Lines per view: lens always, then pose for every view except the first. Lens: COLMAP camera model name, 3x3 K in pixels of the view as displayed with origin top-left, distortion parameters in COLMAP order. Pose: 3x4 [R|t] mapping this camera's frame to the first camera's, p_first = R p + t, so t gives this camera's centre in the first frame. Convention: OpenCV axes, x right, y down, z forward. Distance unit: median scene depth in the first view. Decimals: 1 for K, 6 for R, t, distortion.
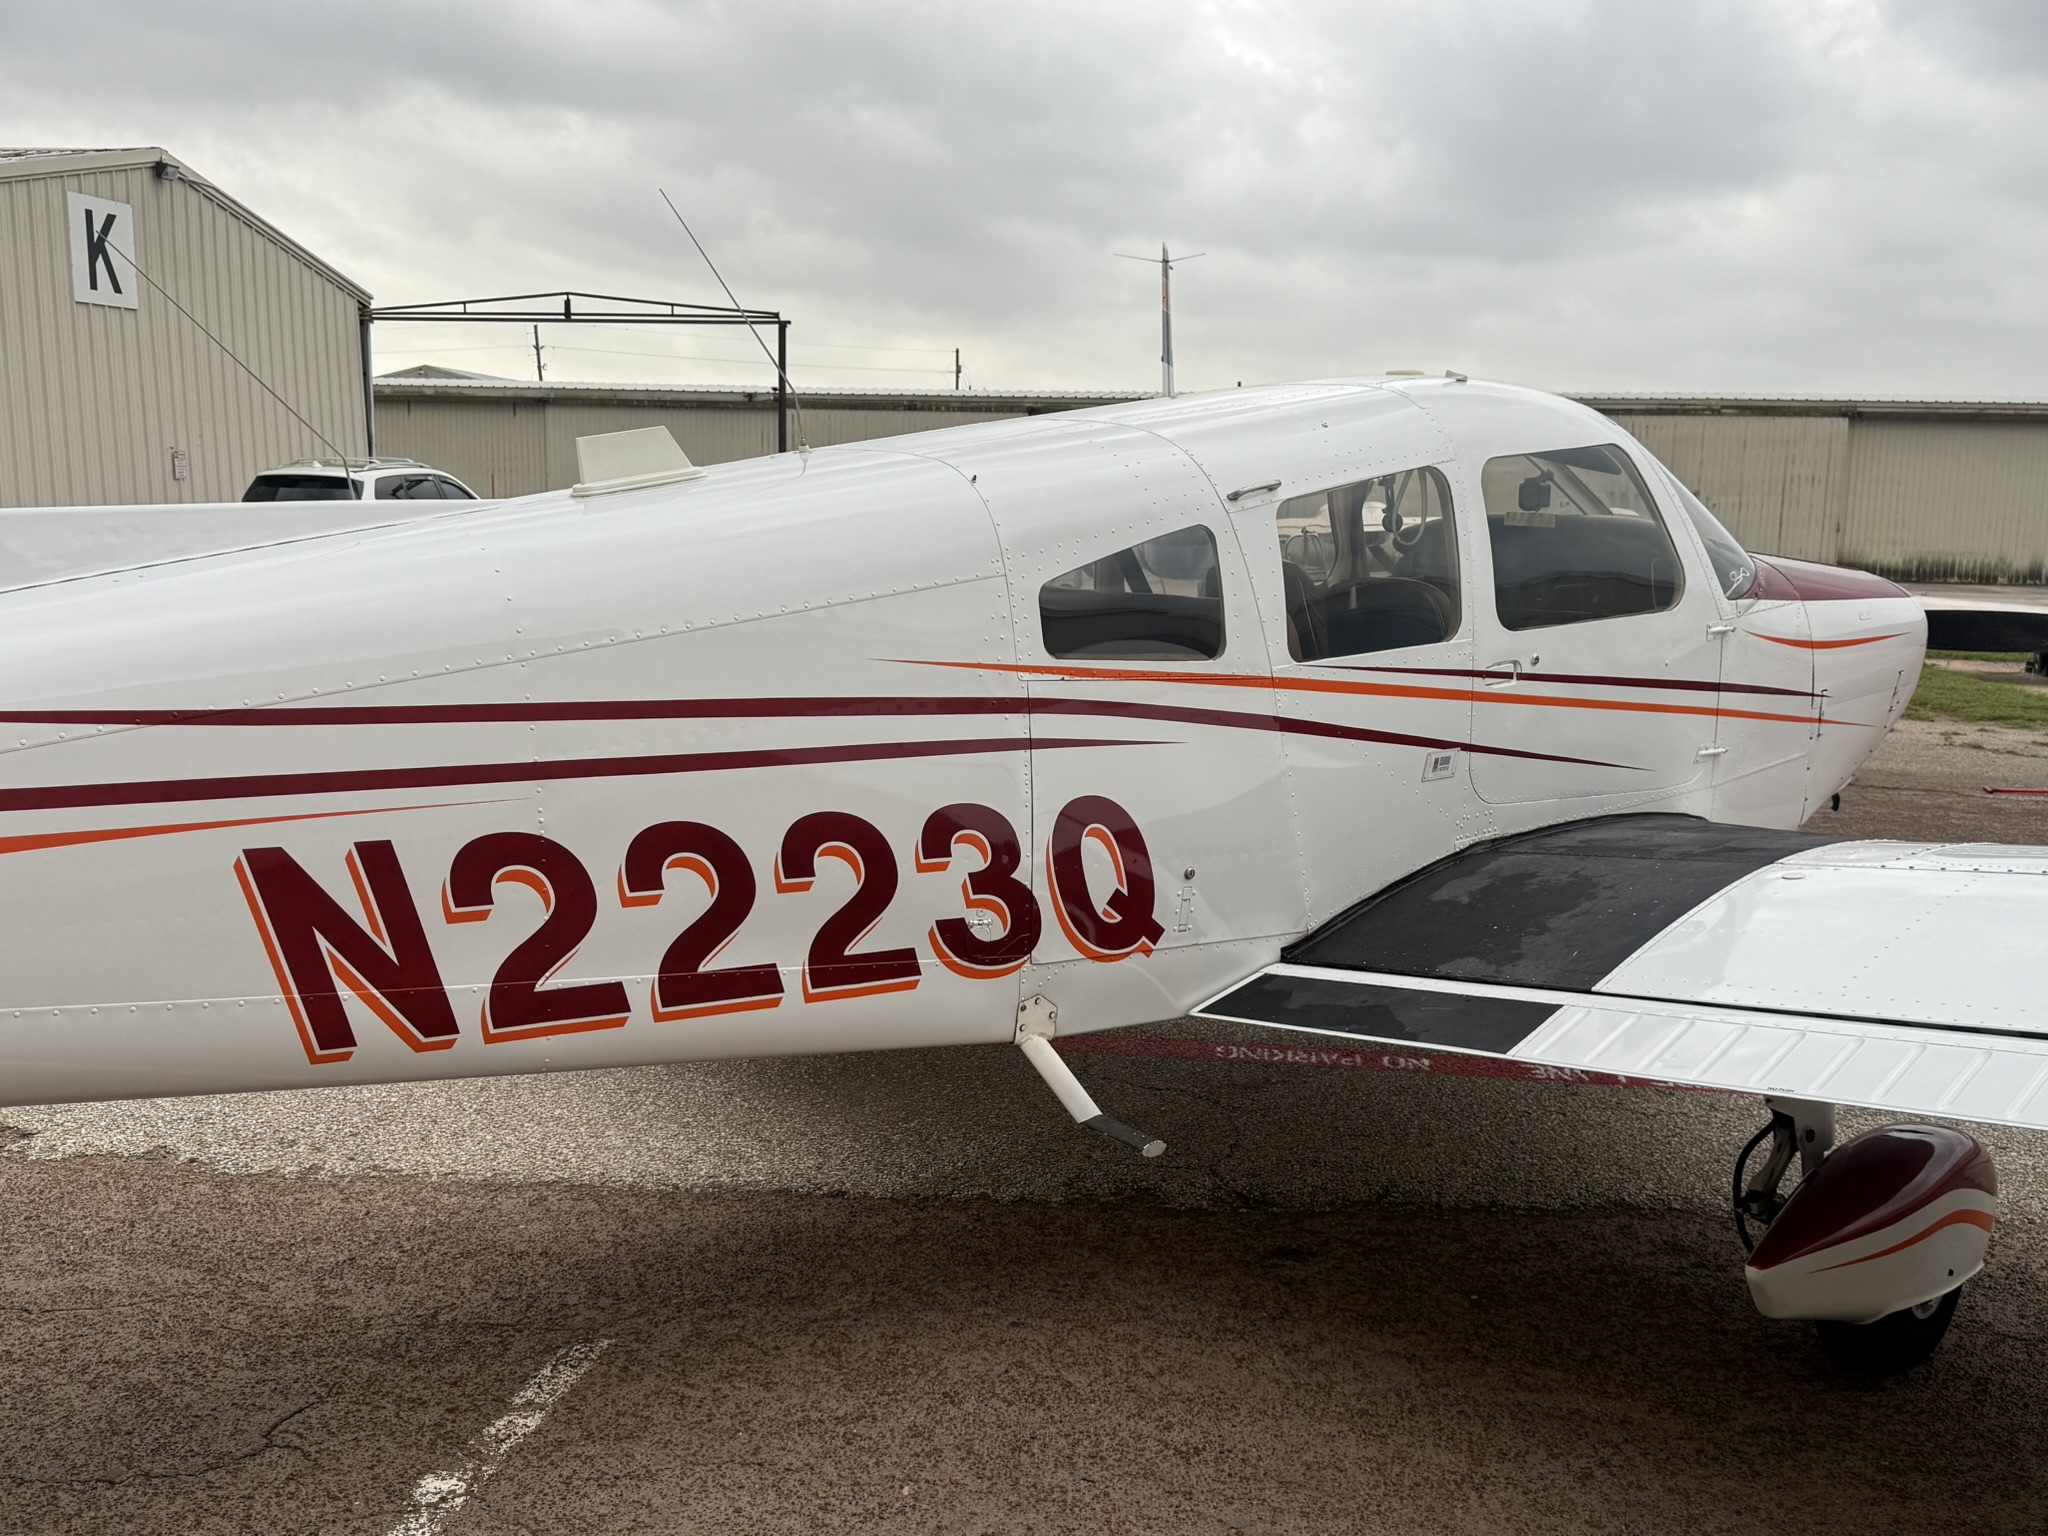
lens RADIAL K [[1883.1, 0, 1018.2], [0, 1883.1, 769.6], [0, 0, 1]] dist [0.161281, -0.279385]
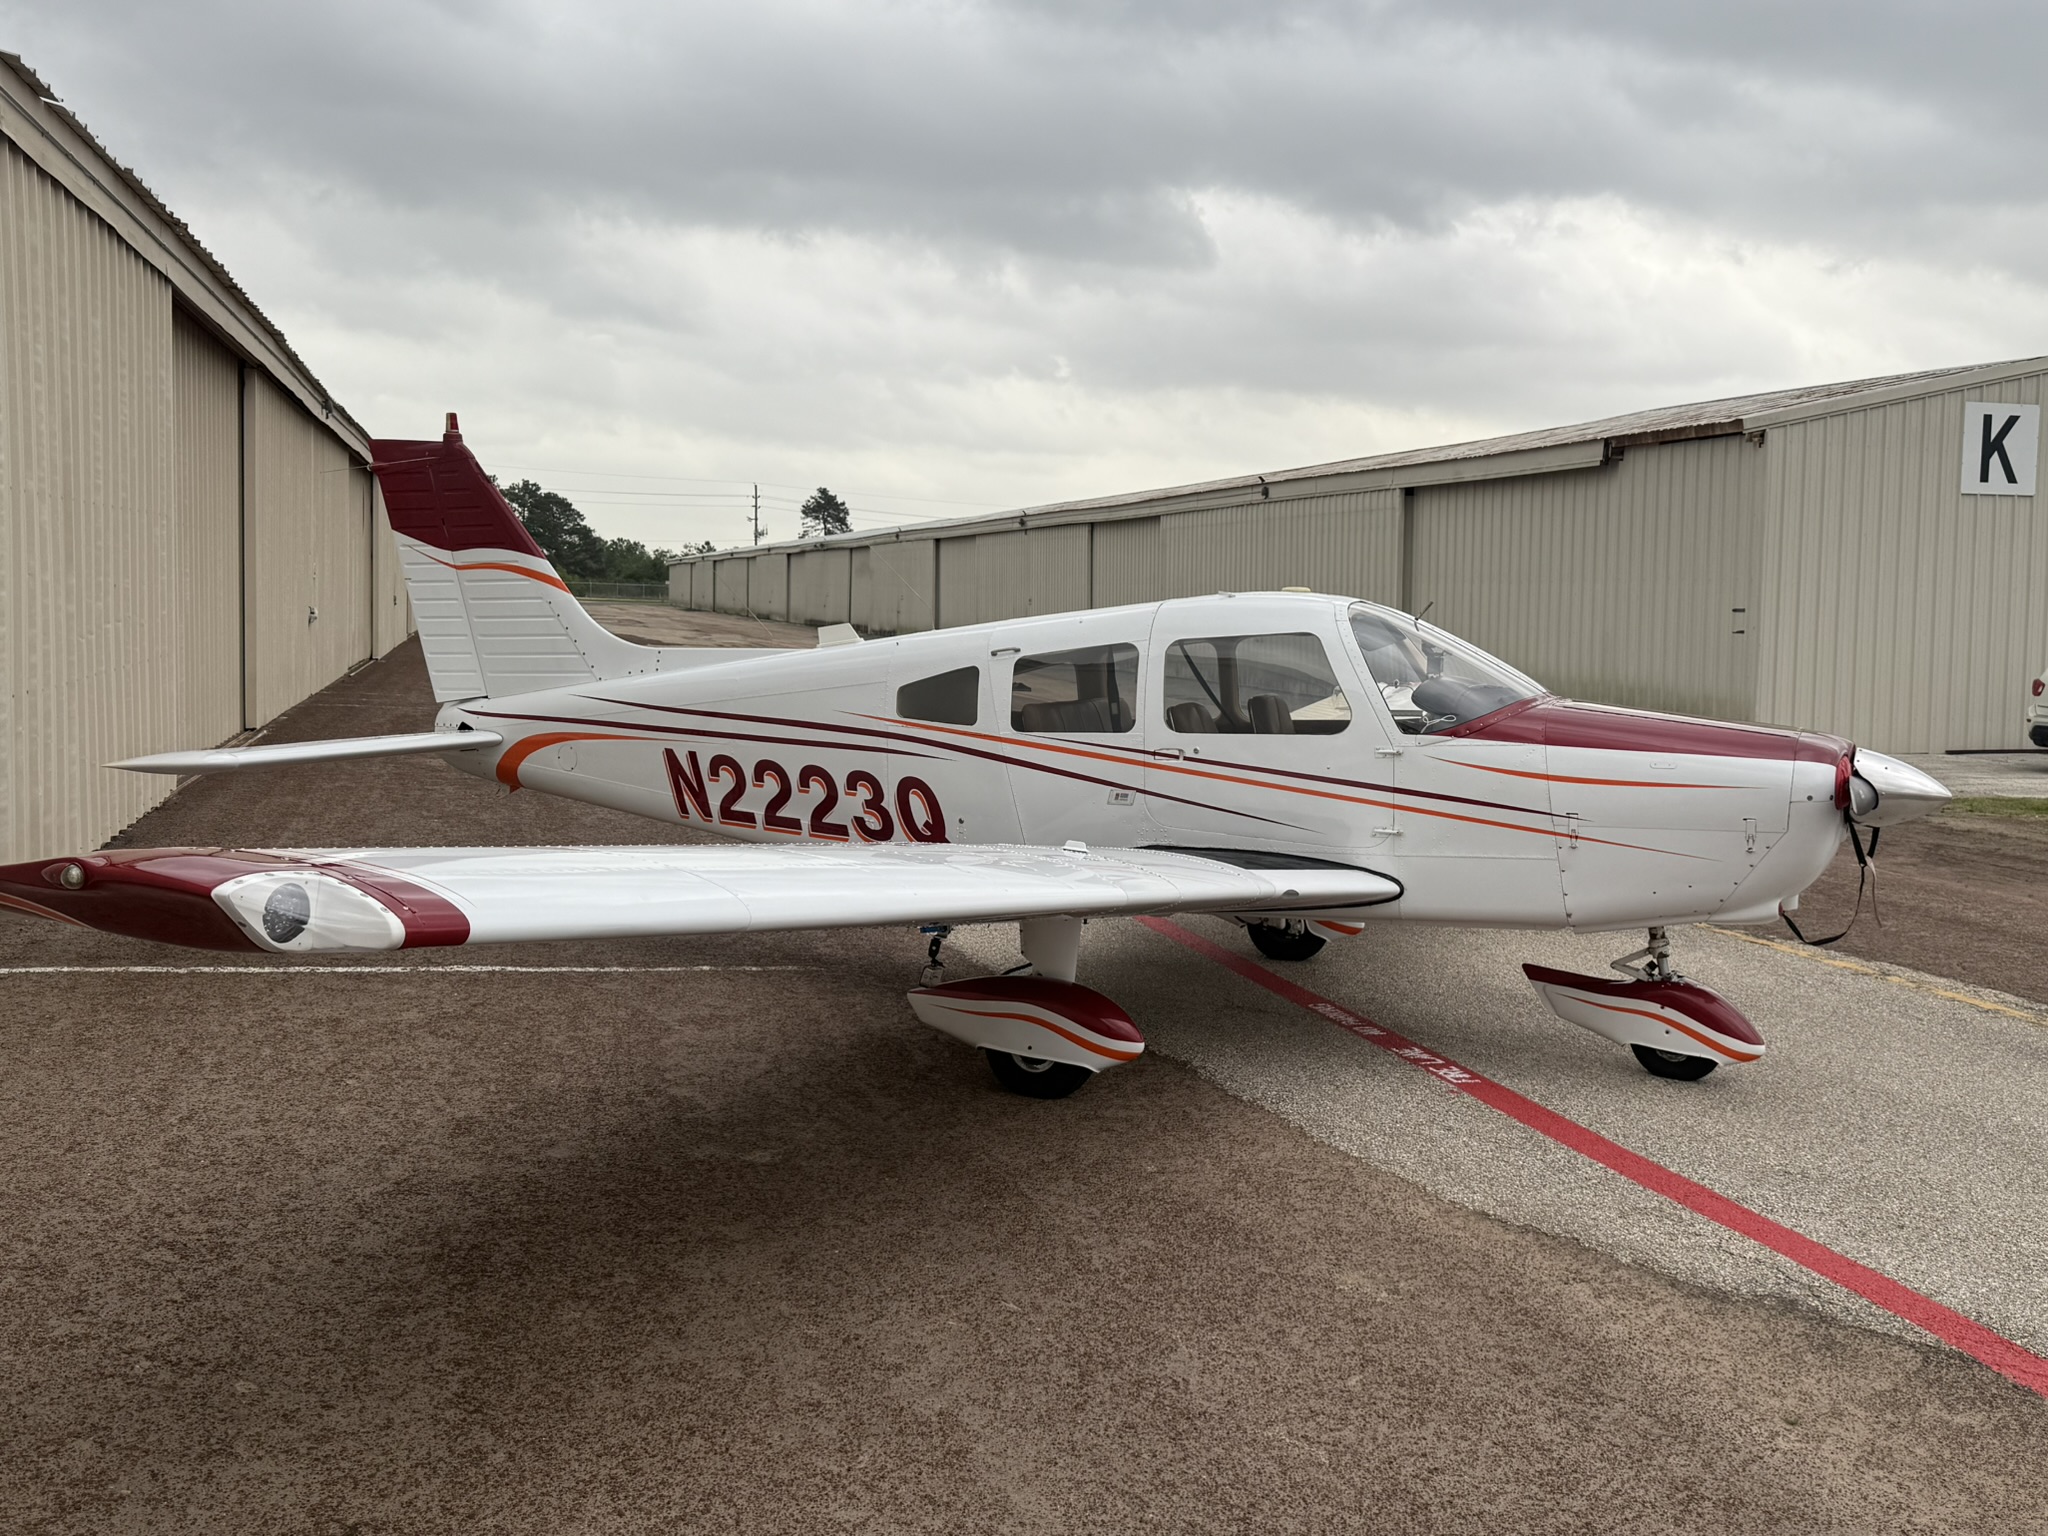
lens RADIAL K [[1883.1, 0, 1018.2], [0, 1883.1, 769.6], [0, 0, 1]] dist [0.161281, -0.279385]
pose [[0.401081, 0.075334, -0.912940, 2.298666], [-0.151002, 0.988416, 0.015223, -0.052098], [0.903511, 0.131750, 0.407810, 0.158585]]
